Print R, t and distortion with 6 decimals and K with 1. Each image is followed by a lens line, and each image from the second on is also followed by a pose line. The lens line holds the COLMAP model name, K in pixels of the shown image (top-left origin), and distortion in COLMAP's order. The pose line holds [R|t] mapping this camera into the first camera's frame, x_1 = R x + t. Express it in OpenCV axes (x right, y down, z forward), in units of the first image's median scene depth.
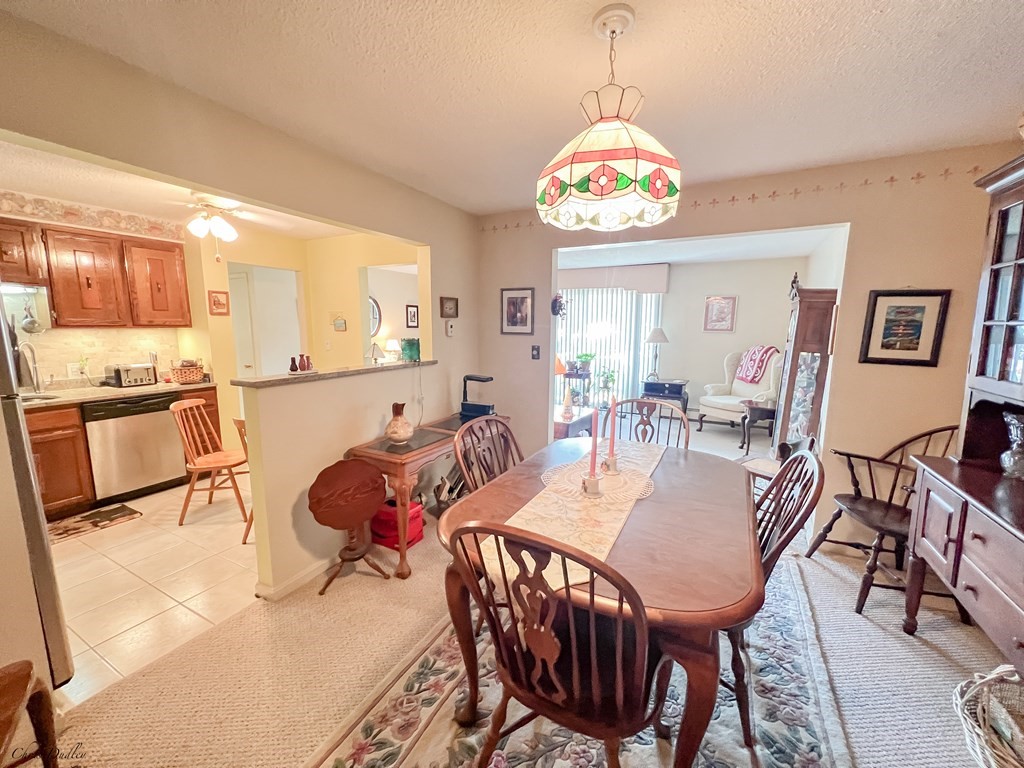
lens RADIAL K [[411.2, 0, 511.1], [0, 411.2, 384.6], [0, 0, 1]] dist [-0.004480, 0.000947]
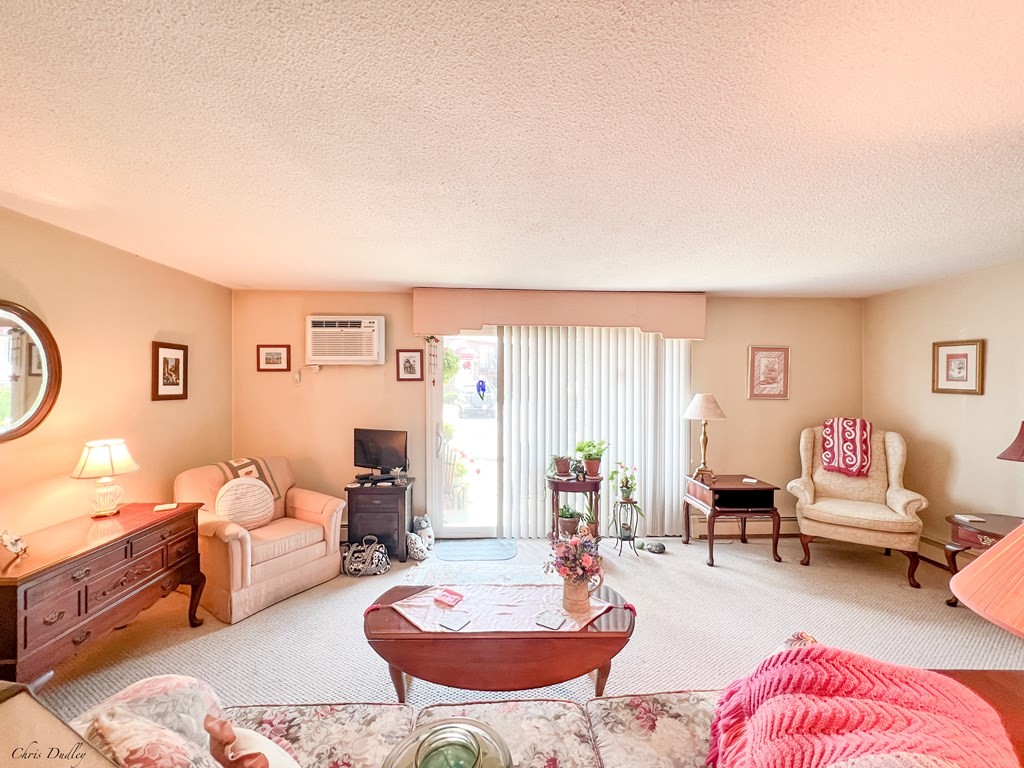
lens RADIAL K [[411.2, 0, 509.6], [0, 411.2, 386.4], [0, 0, 1]] dist [-0.004480, 0.000947]
pose [[0.859777, -0.007357, 0.510617, -0.390225], [0.076663, 0.990424, -0.114815, -0.195089], [-0.504883, 0.137861, 0.852108, 1.207467]]
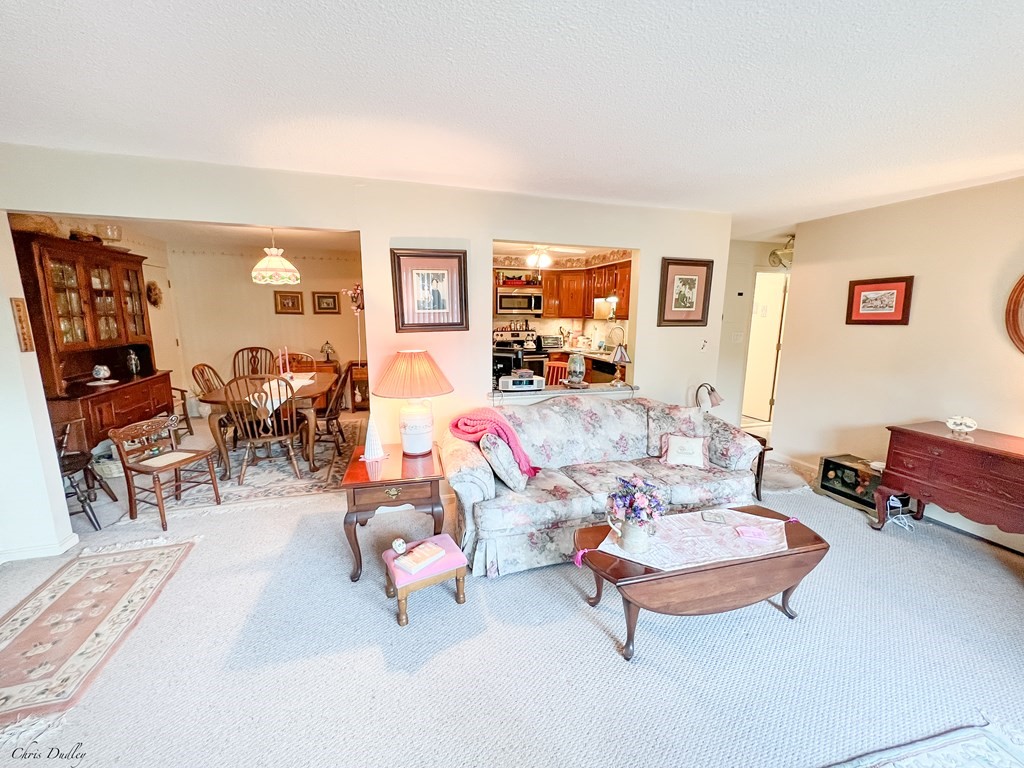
lens RADIAL K [[411.2, 0, 513.8], [0, 411.2, 389.7], [0, 0, 1]] dist [-0.004480, 0.000947]
pose [[-0.705472, 0.125286, -0.697576, 0.537618], [-0.110517, 0.952765, 0.282886, -0.304646], [0.700068, 0.276662, -0.658303, 1.953036]]
